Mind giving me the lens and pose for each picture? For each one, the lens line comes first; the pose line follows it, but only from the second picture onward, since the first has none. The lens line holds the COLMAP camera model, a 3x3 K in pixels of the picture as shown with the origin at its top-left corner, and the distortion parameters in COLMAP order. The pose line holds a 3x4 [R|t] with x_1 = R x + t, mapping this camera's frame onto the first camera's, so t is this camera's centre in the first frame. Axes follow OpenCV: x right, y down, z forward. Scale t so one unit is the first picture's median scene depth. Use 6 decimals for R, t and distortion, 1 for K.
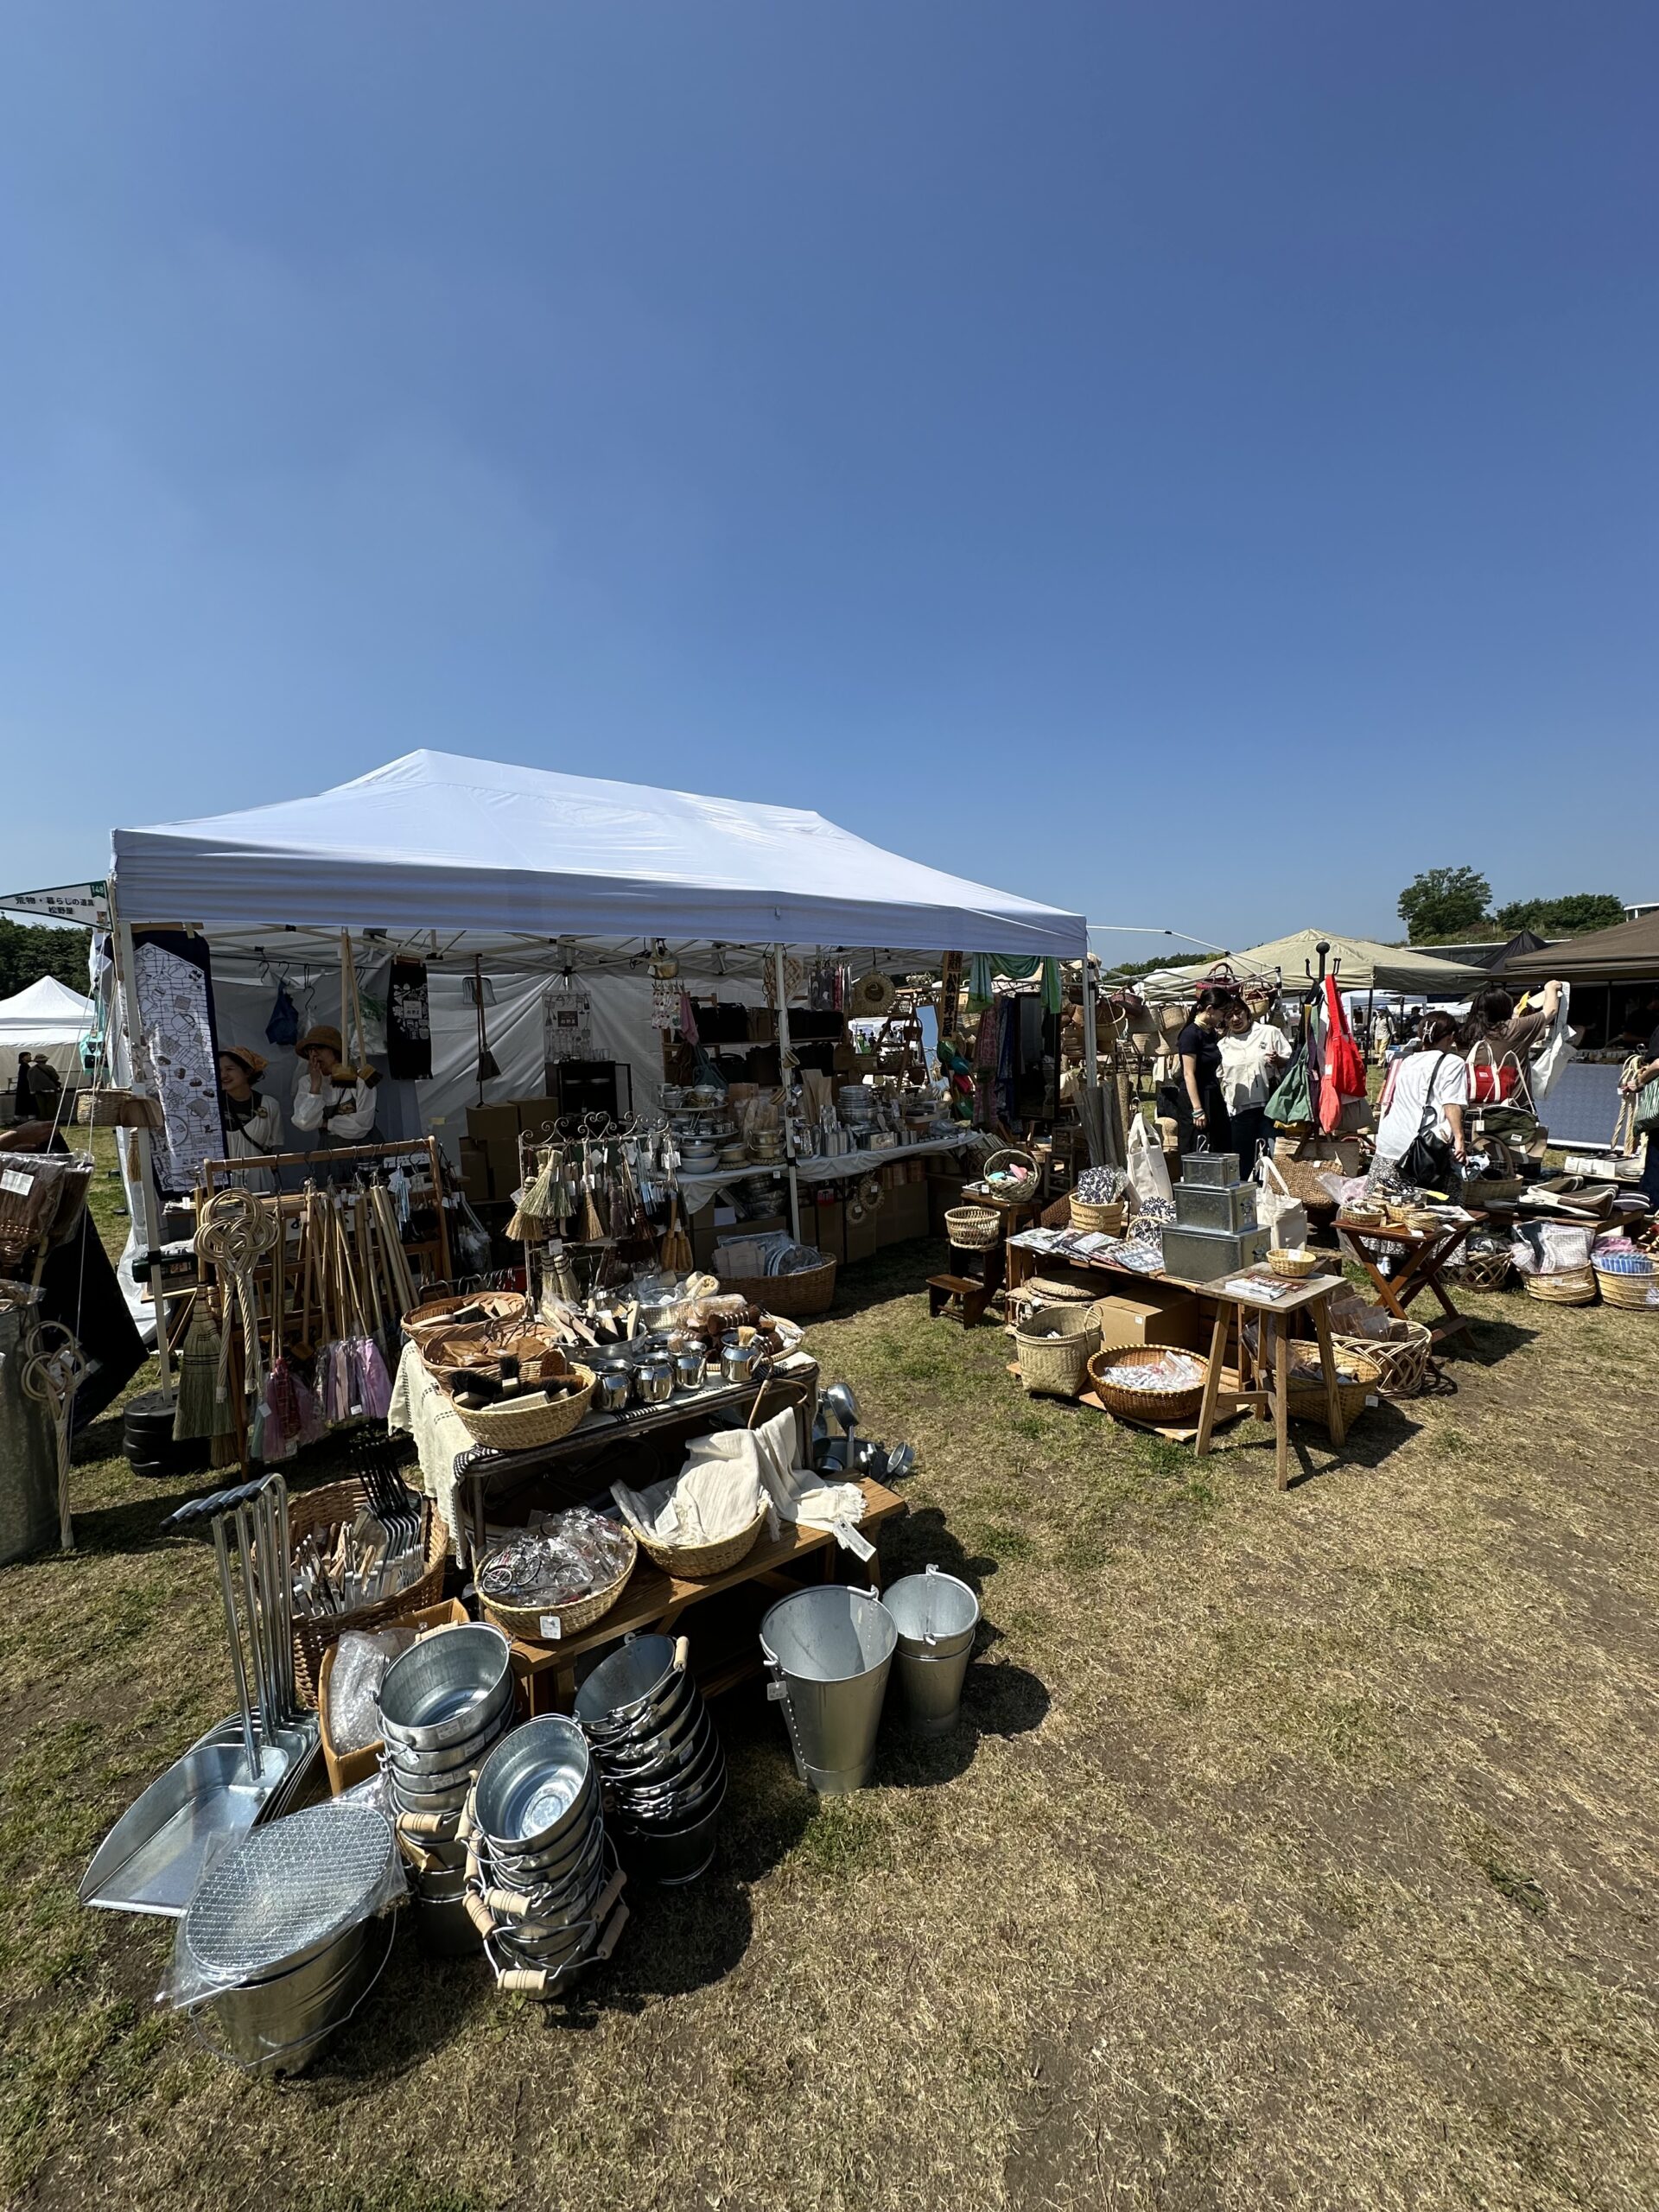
lens RADIAL K [[890.7, 0, 829.5], [0, 890.7, 1106.0], [0, 0, 1]] dist [-0.003609, 0.000161]
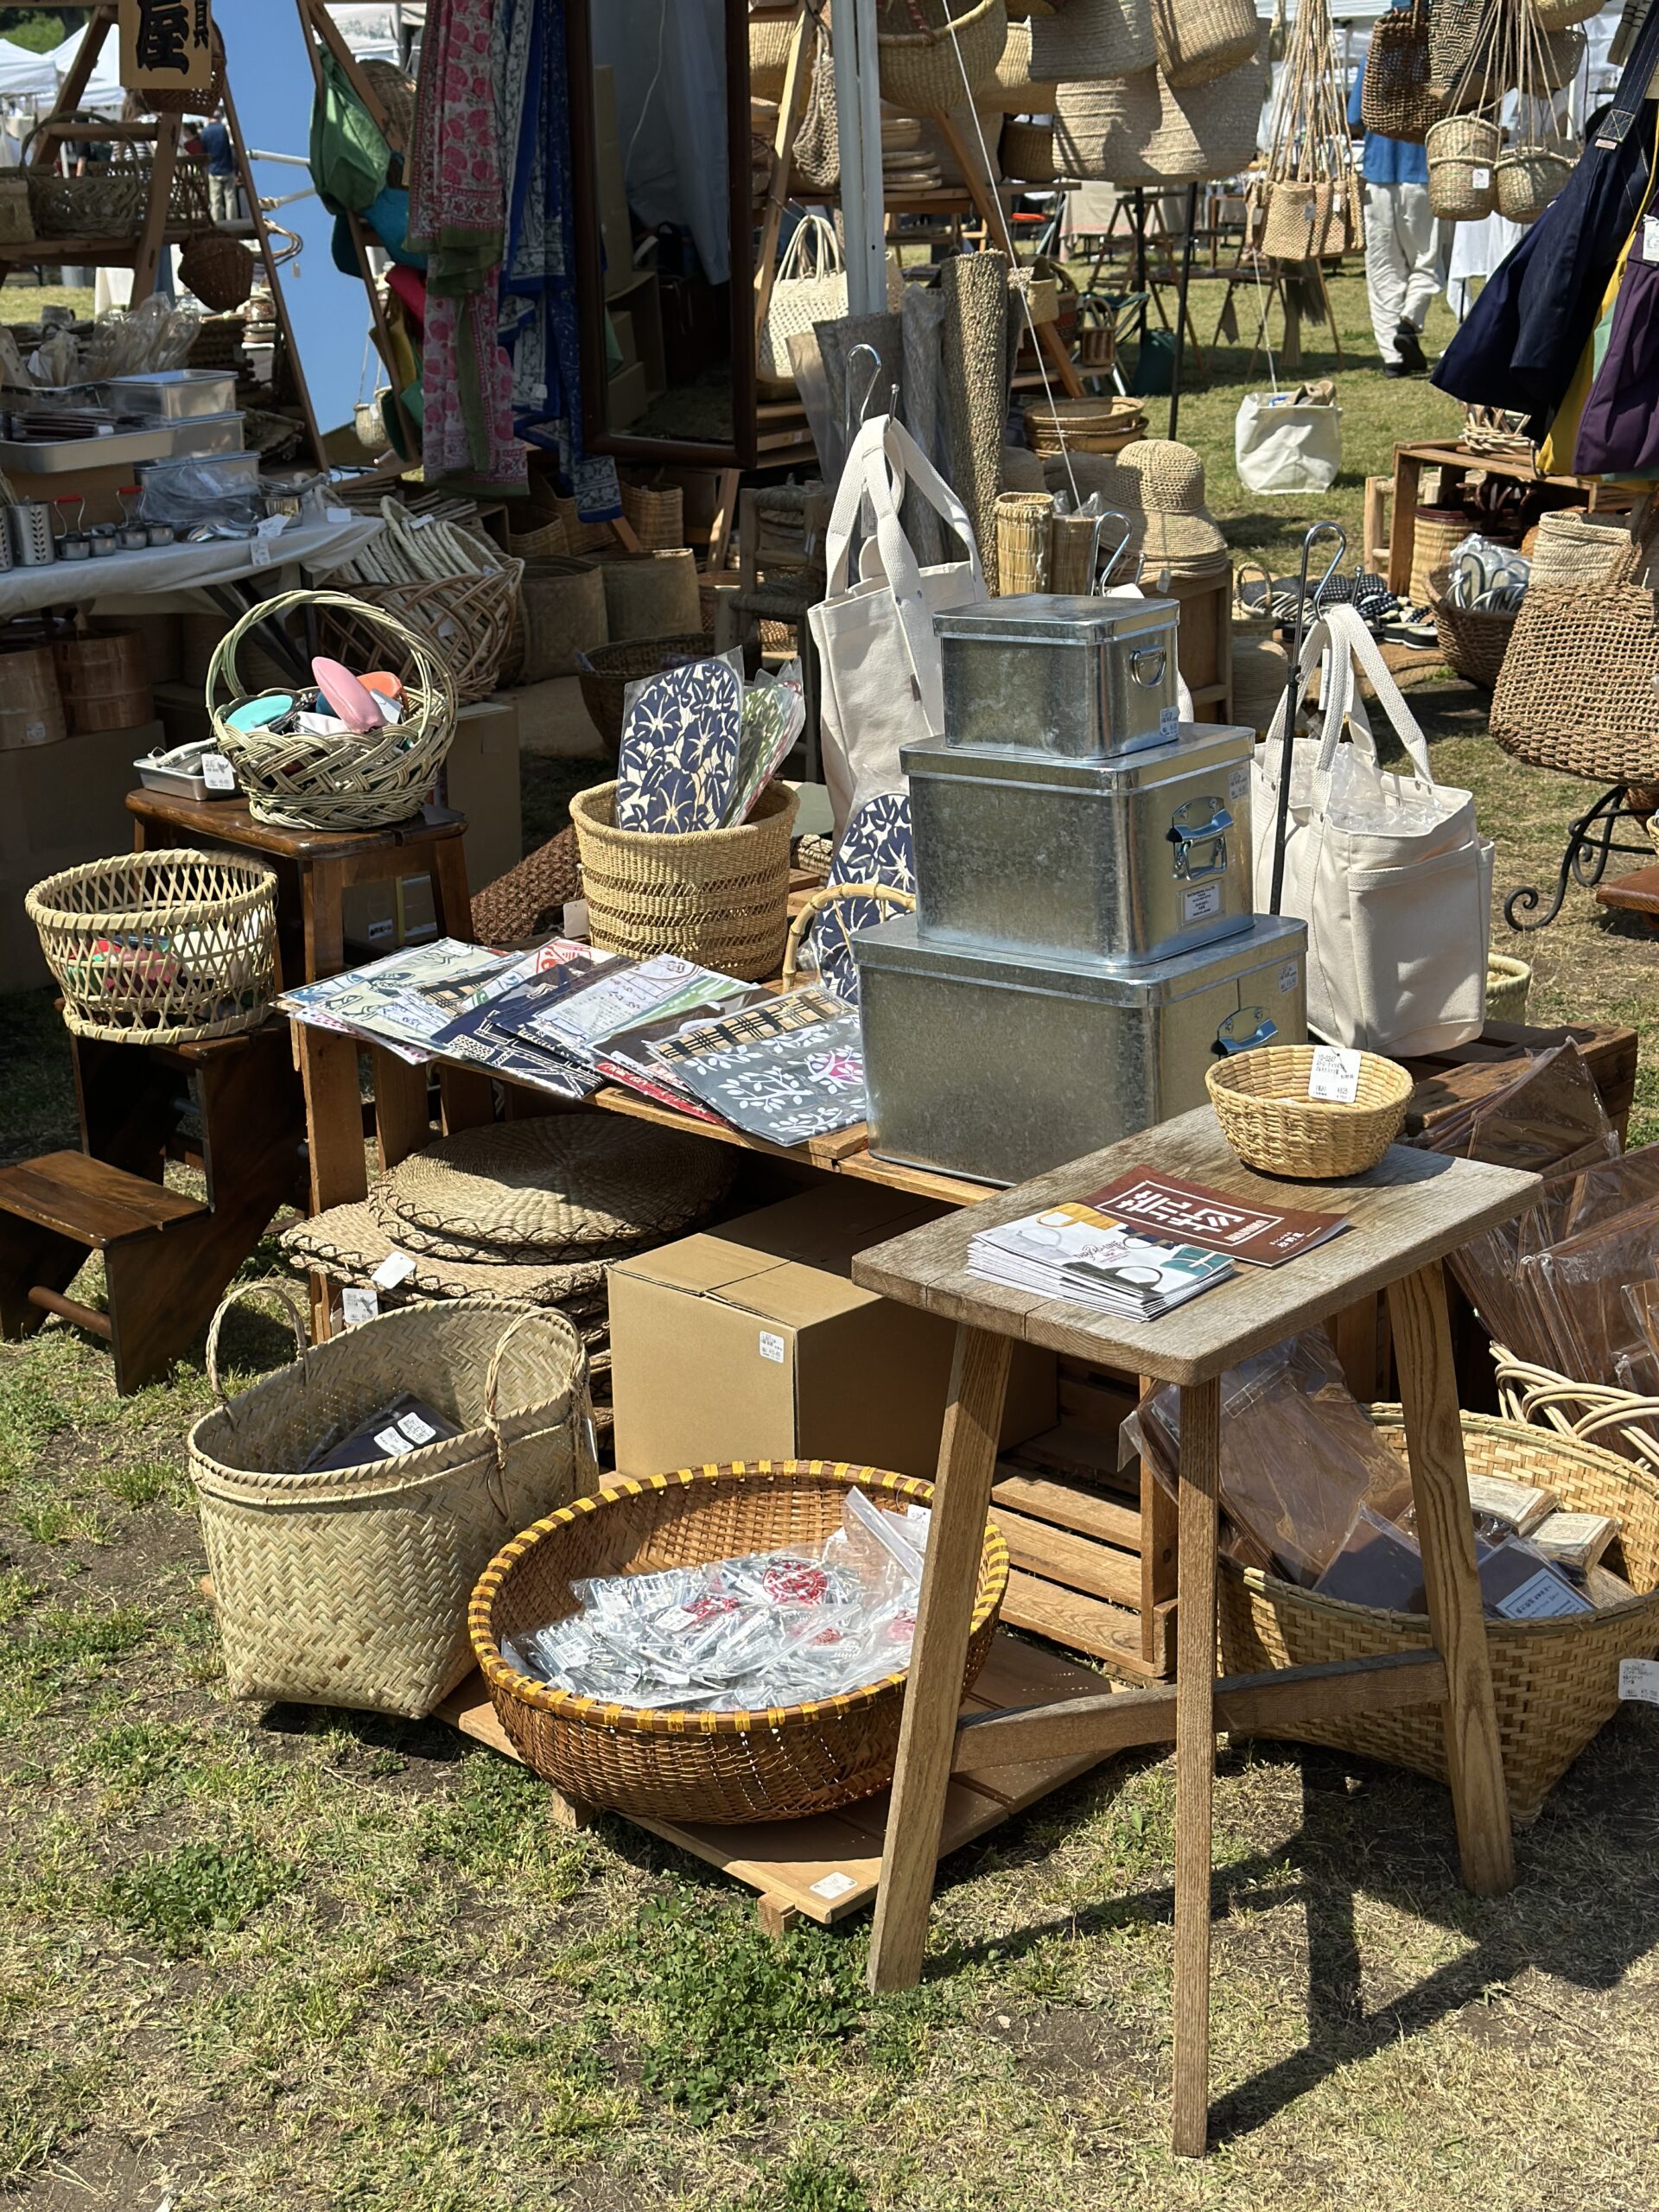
lens RADIAL K [[3155.2, 0, 829.5], [0, 3155.2, 1106.0], [0, 0, 1]] dist [0.127856, 0.016995]
pose [[0.982497, -0.049229, 0.179657, 0.252228], [0.009769, 0.976737, 0.214219, 0.008324], [-0.186023, -0.208714, 0.960122, 0.267584]]
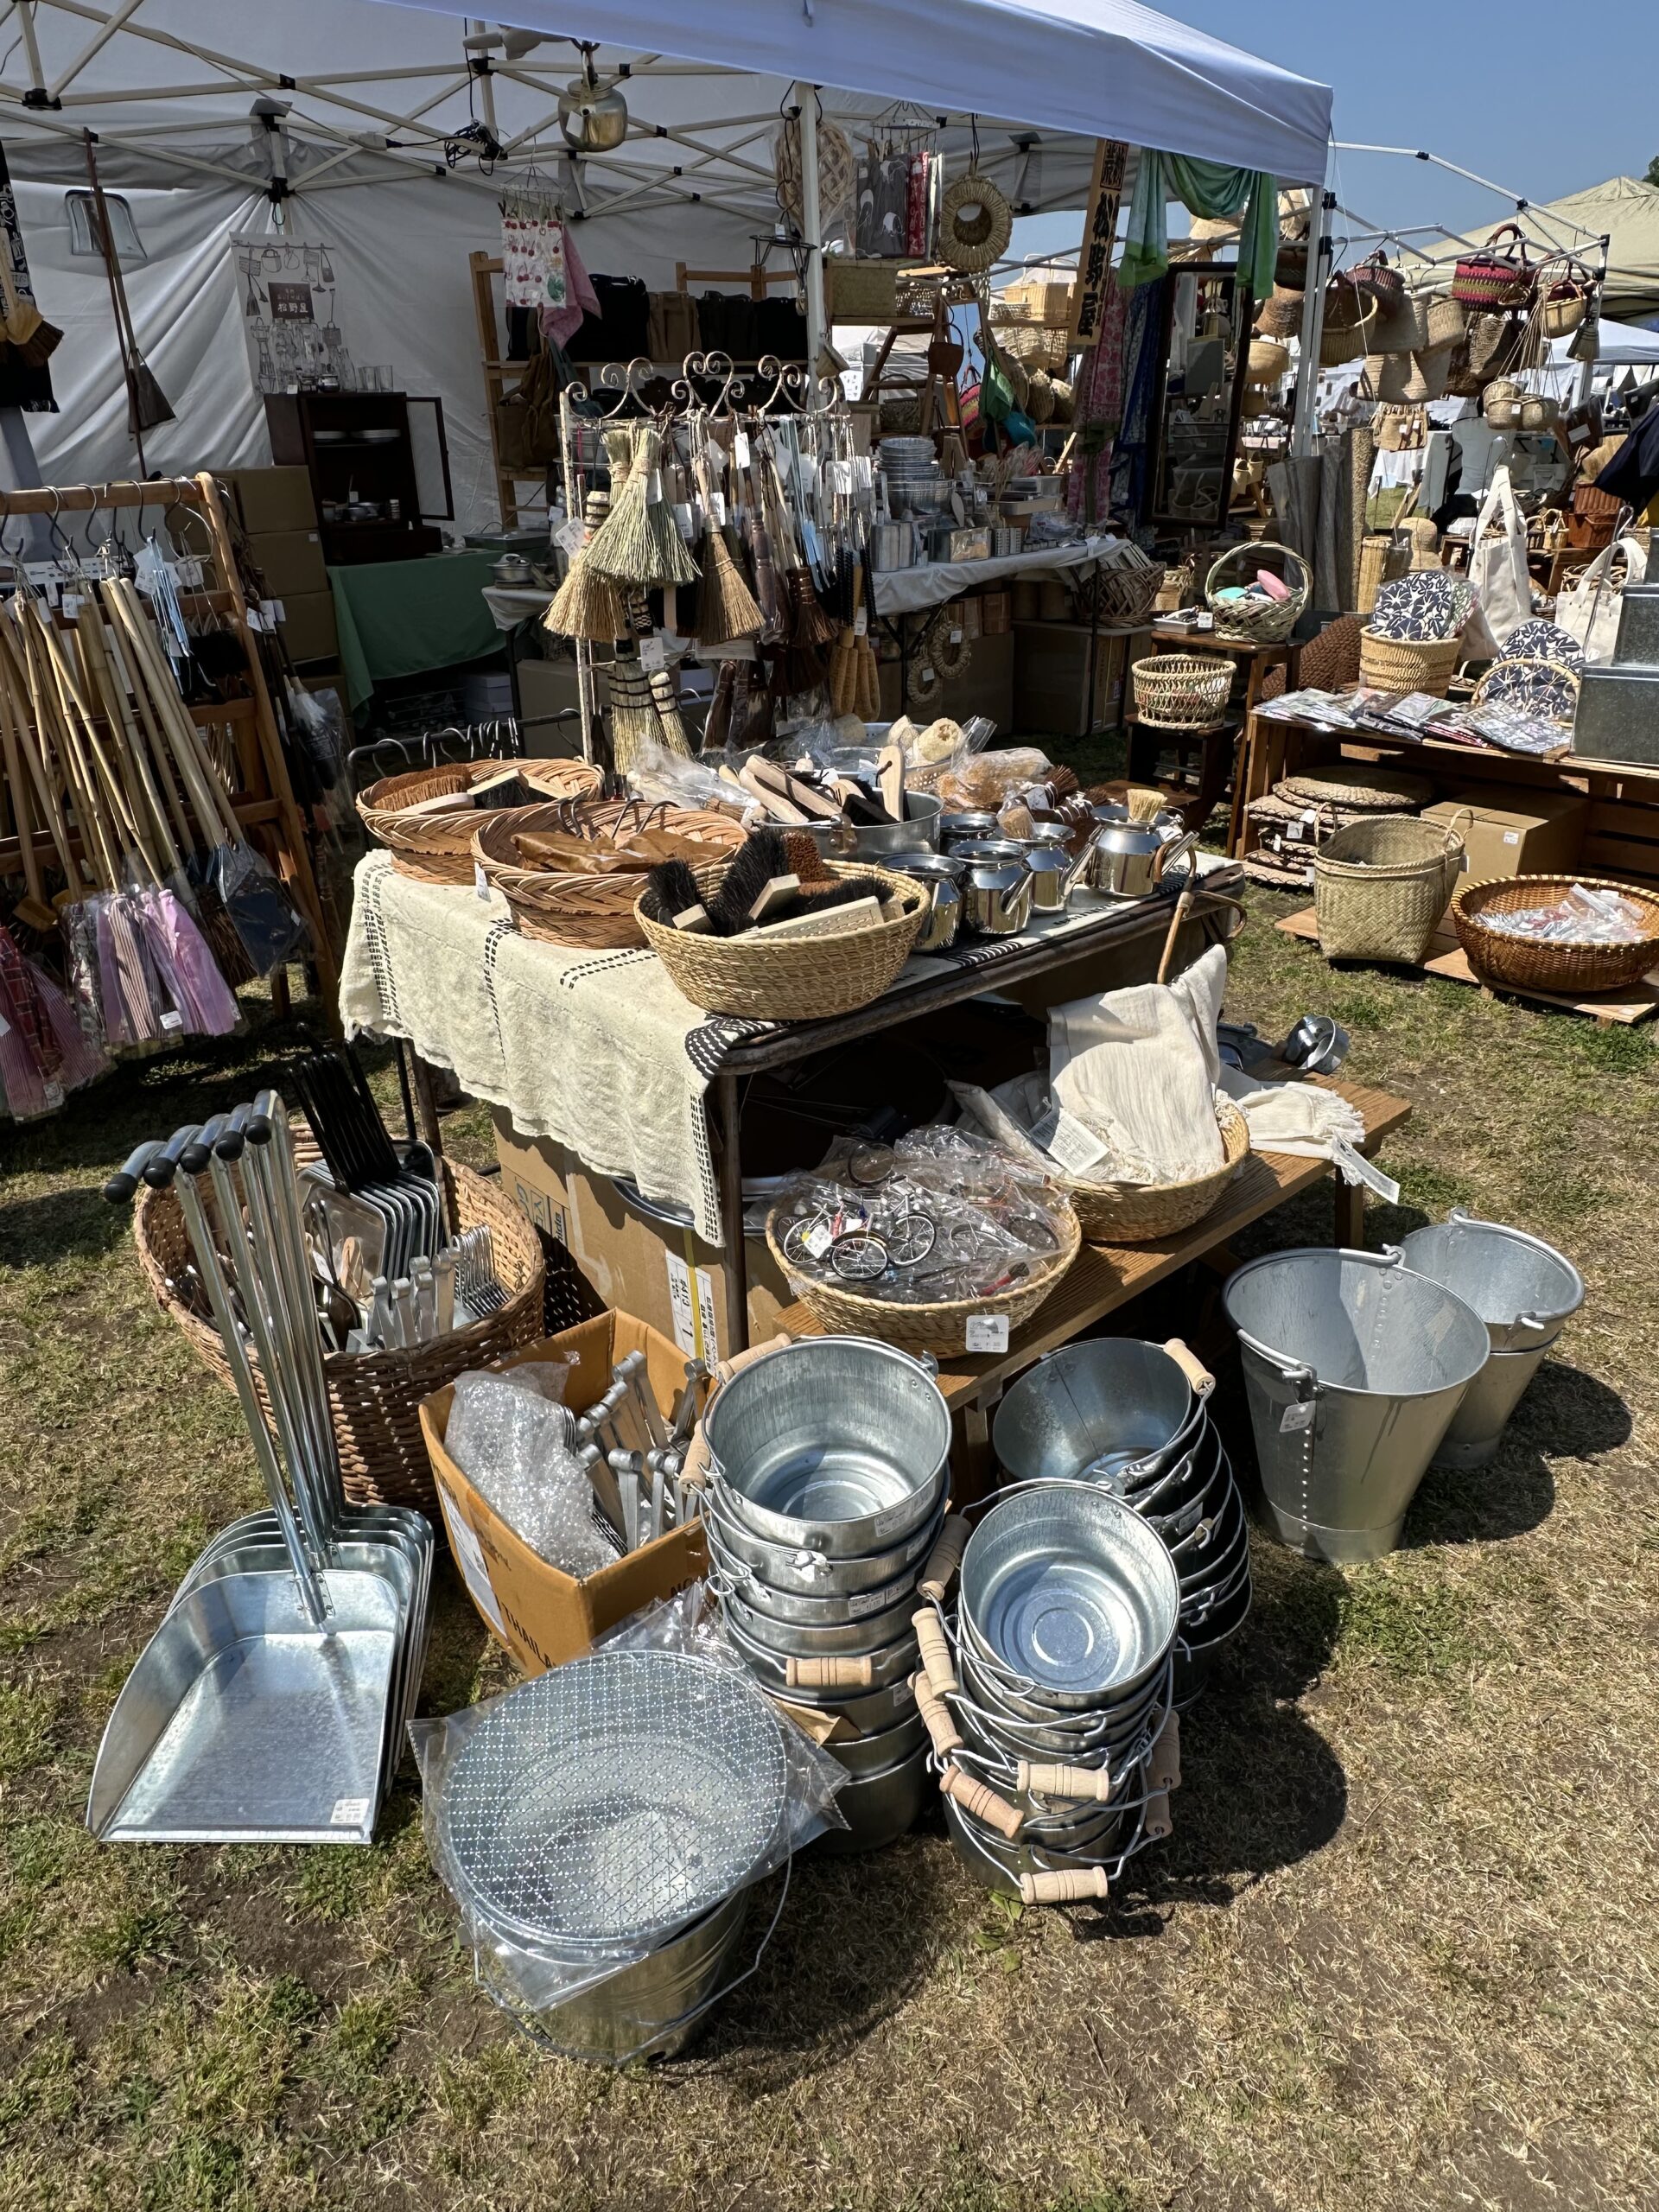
lens RADIAL K [[1437.6, 0, 829.5], [0, 1437.6, 1106.0], [0, 0, 1]] dist [-0.005616, 0.000837]
pose [[0.992989, -0.040048, 0.111216, -0.233015], [-0.002061, 0.934850, 0.355037, 0.084103], [-0.118189, -0.352777, 0.928213, 0.143322]]
